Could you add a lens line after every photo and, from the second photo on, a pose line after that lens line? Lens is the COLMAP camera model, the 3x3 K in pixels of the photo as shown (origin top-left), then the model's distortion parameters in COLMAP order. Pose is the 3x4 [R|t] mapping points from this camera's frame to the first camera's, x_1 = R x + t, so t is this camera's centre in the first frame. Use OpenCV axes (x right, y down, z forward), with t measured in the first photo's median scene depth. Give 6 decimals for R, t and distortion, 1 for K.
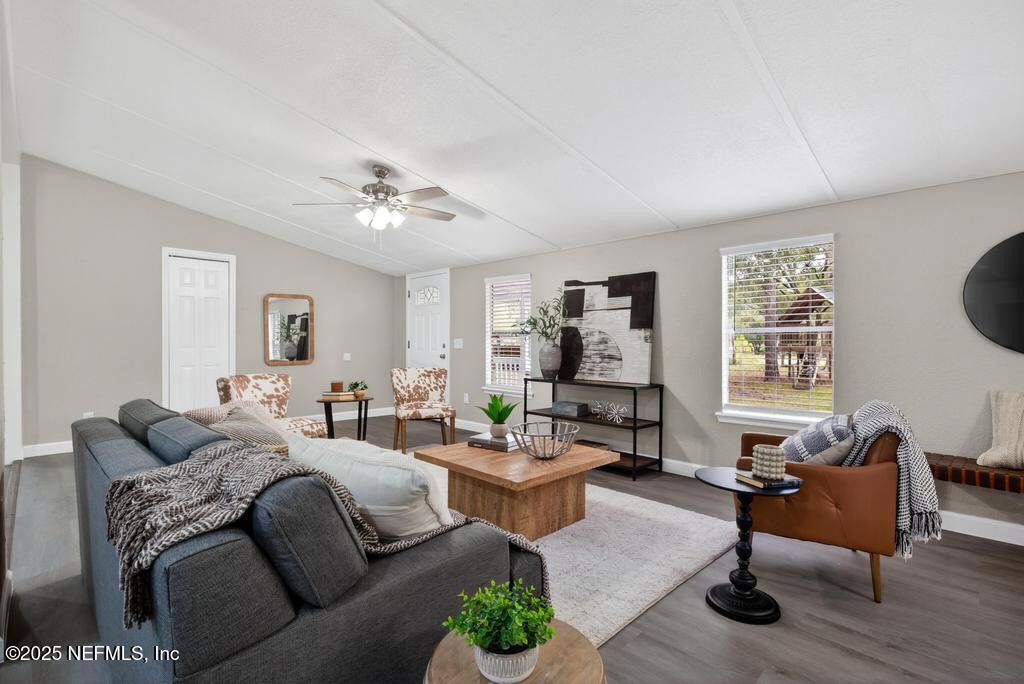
lens RADIAL K [[489.7, 0, 512.0], [0, 489.7, 342.0], [0, 0, 1]] dist [0.001904, 0.000403]
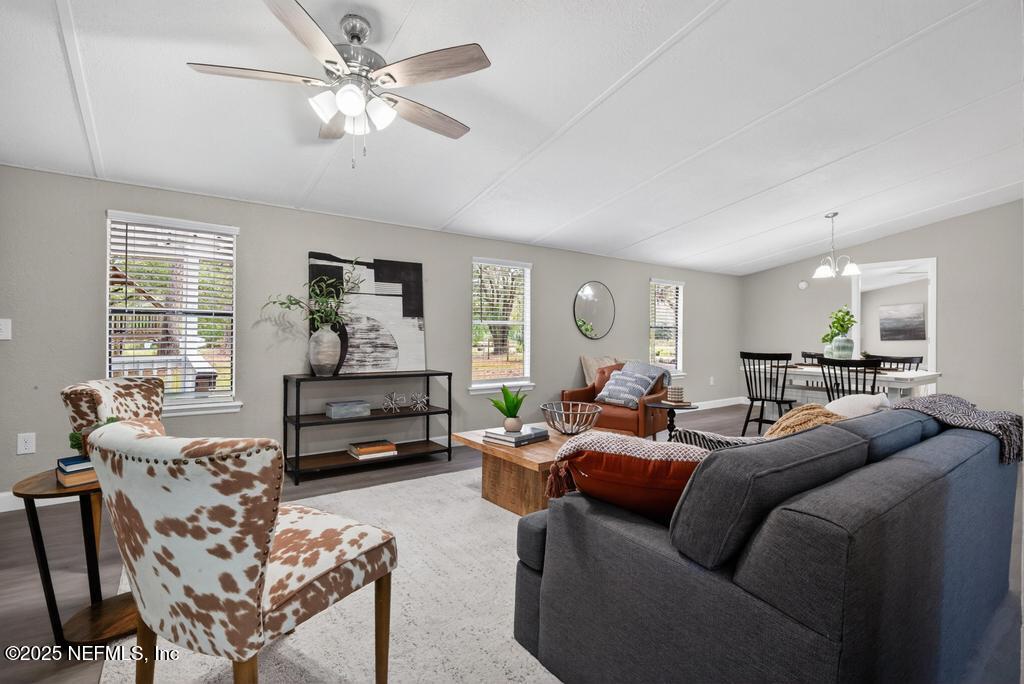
lens RADIAL K [[488.1, 0, 517.7], [0, 488.1, 336.6], [0, 0, 1]] dist [-0.000317, 0.000134]
pose [[0.136693, -0.008300, 0.990579, -0.684344], [-0.013014, 0.999864, 0.010173, 0.000048], [-0.990528, -0.014282, 0.136566, 0.616449]]
